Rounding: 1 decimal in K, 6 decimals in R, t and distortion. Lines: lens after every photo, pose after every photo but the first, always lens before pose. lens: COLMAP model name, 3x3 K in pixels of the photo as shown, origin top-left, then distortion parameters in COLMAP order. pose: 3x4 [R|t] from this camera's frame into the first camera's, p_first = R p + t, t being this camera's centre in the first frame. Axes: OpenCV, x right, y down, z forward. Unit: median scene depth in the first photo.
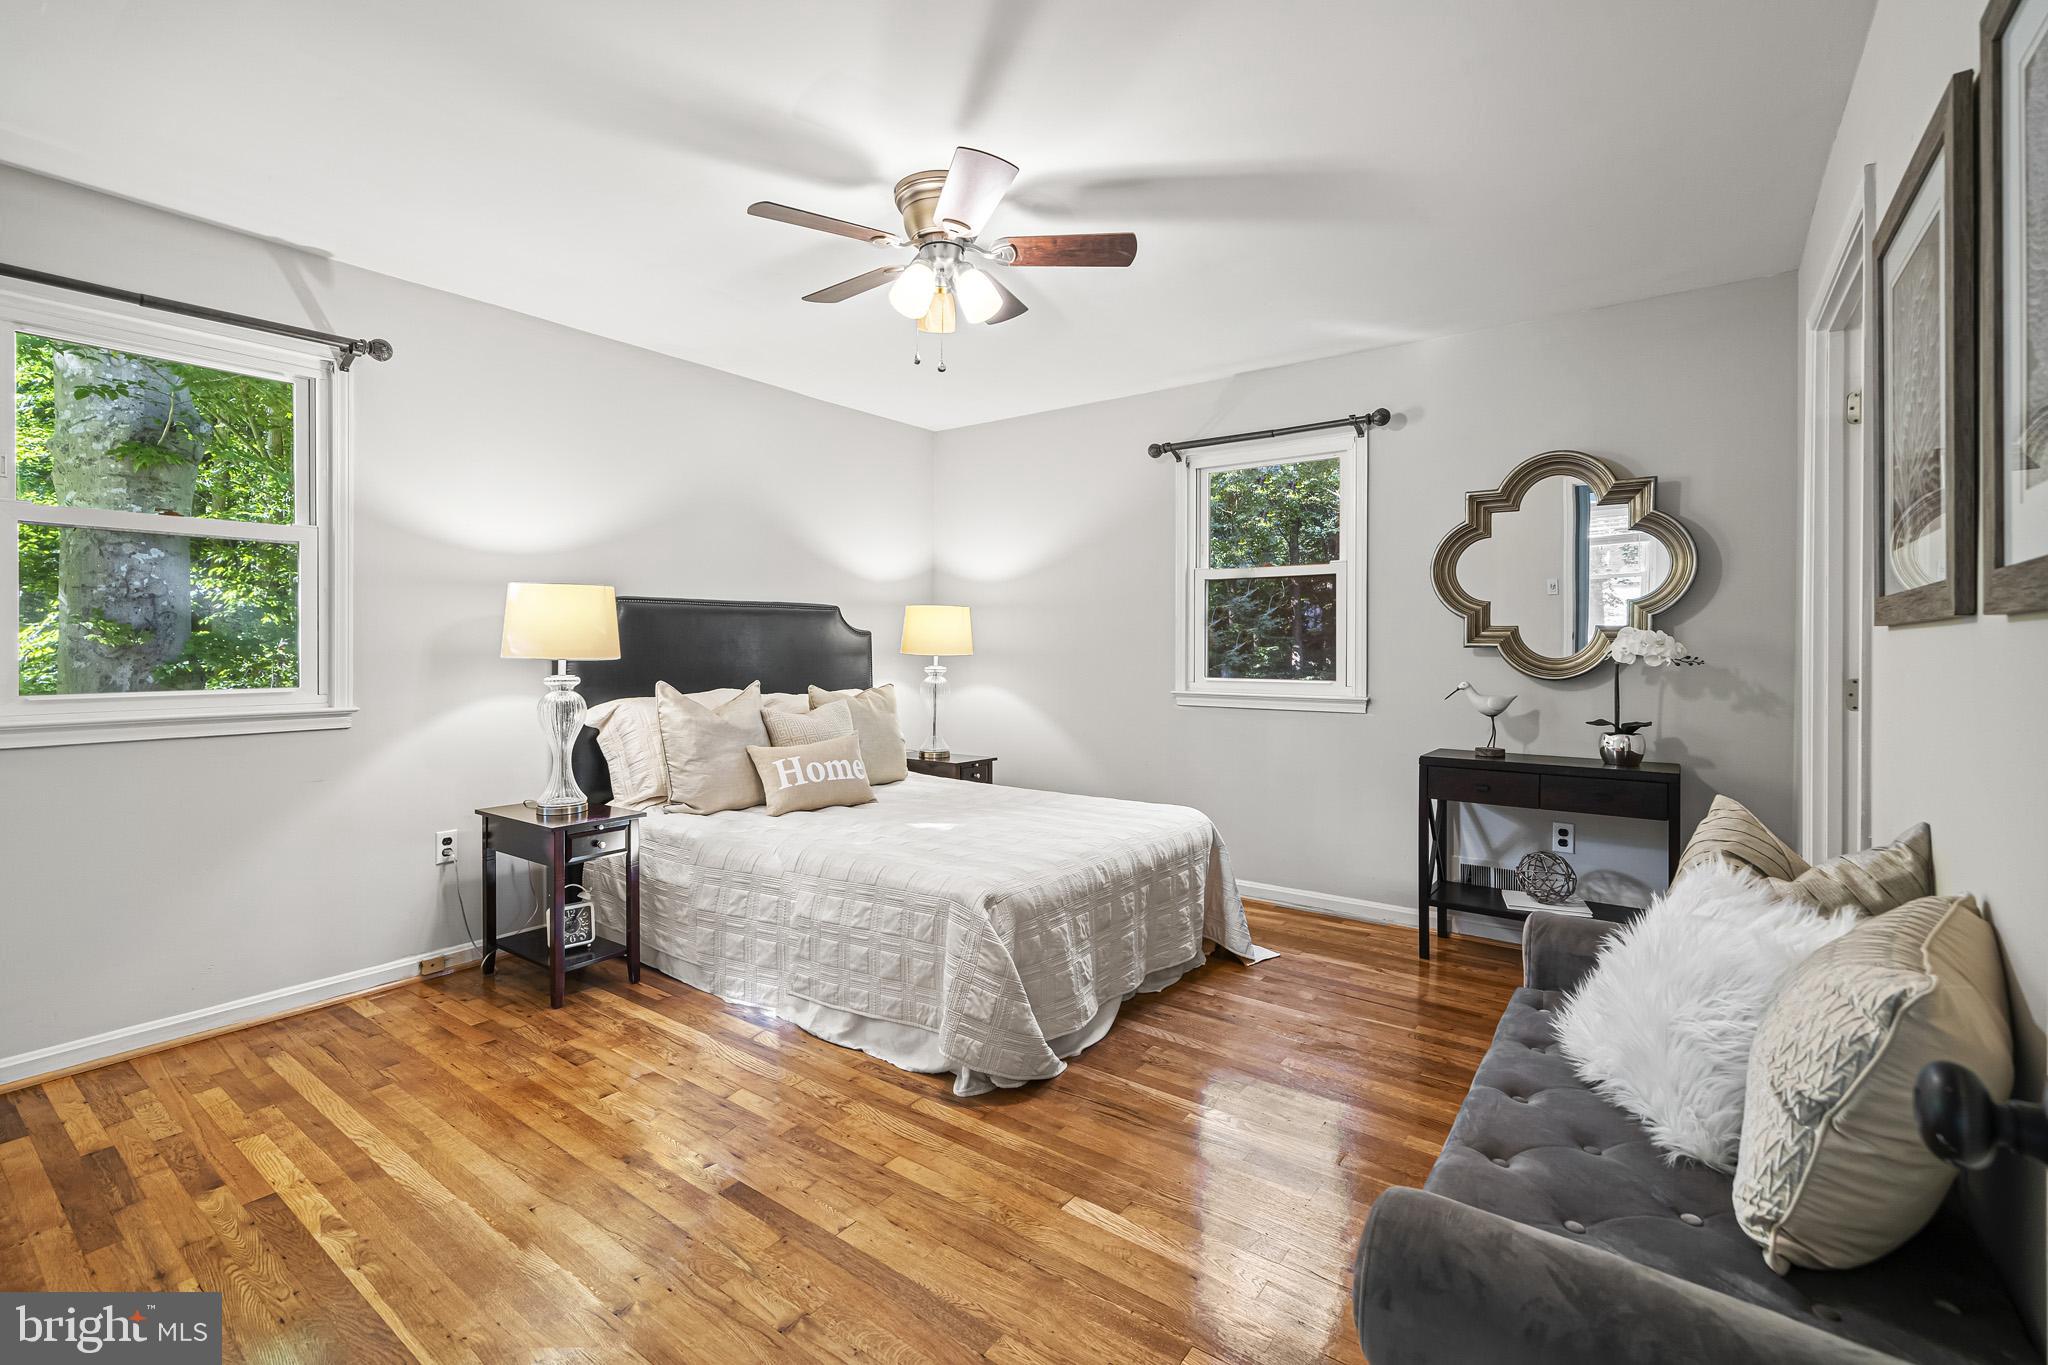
lens RADIAL K [[895.9, 0, 1024.0], [0, 895.9, 682.5], [0, 0, 1]] dist [0.001114, 0.000091]
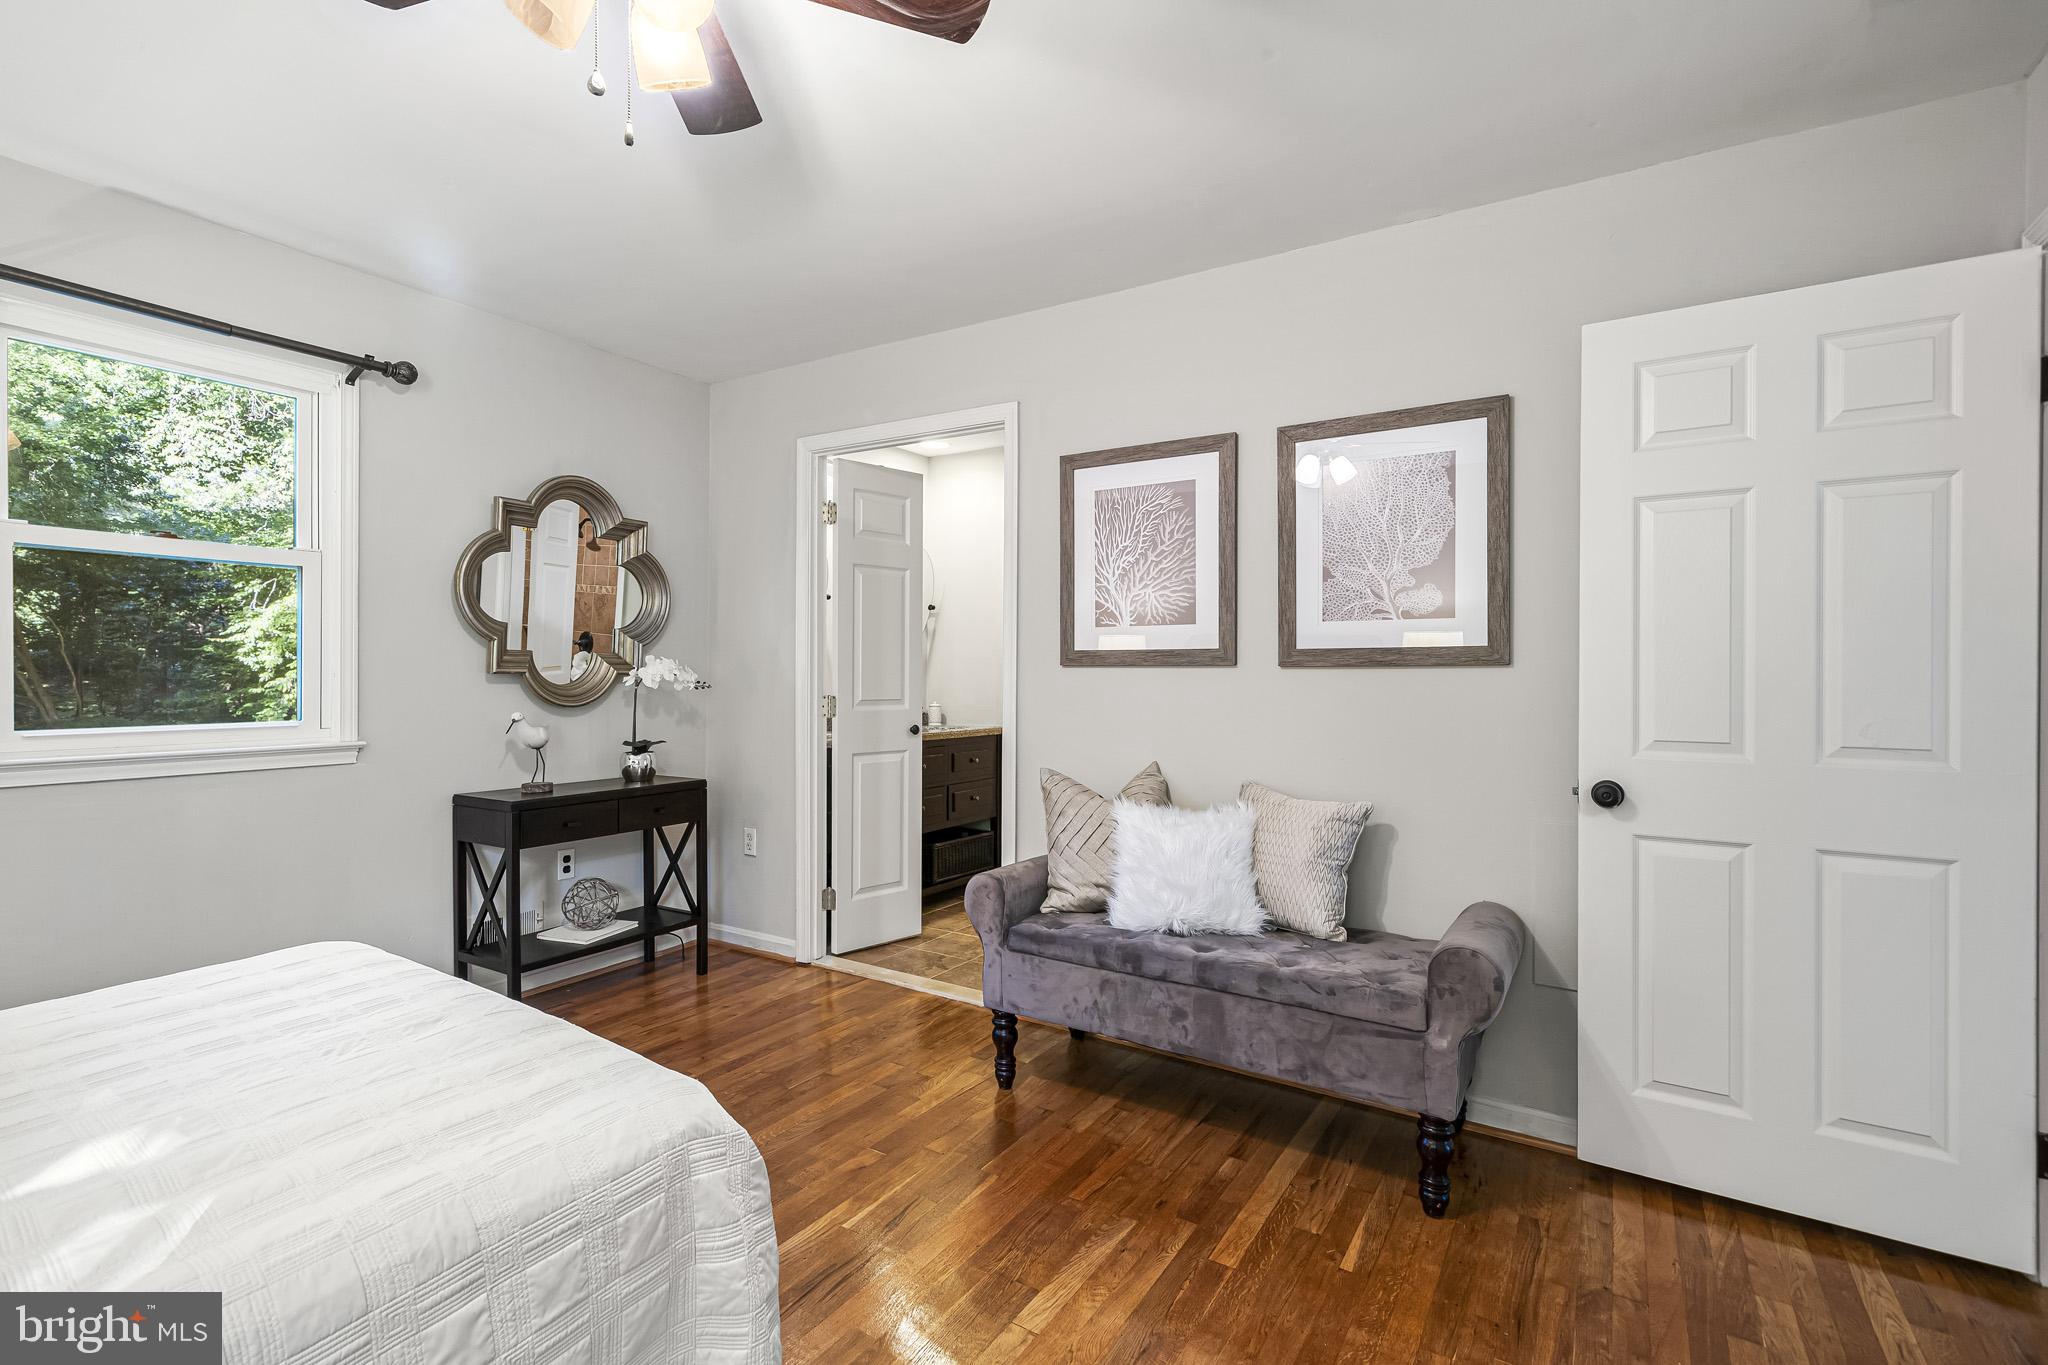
lens RADIAL K [[895.9, 0, 1024.0], [0, 895.9, 682.5], [0, 0, 1]] dist [0.001114, 0.000091]
pose [[-0.073215, -0.008612, 0.997279, -0.426743], [0.034877, 0.999329, 0.011190, -0.021983], [-0.996706, 0.035601, -0.072866, 0.559132]]
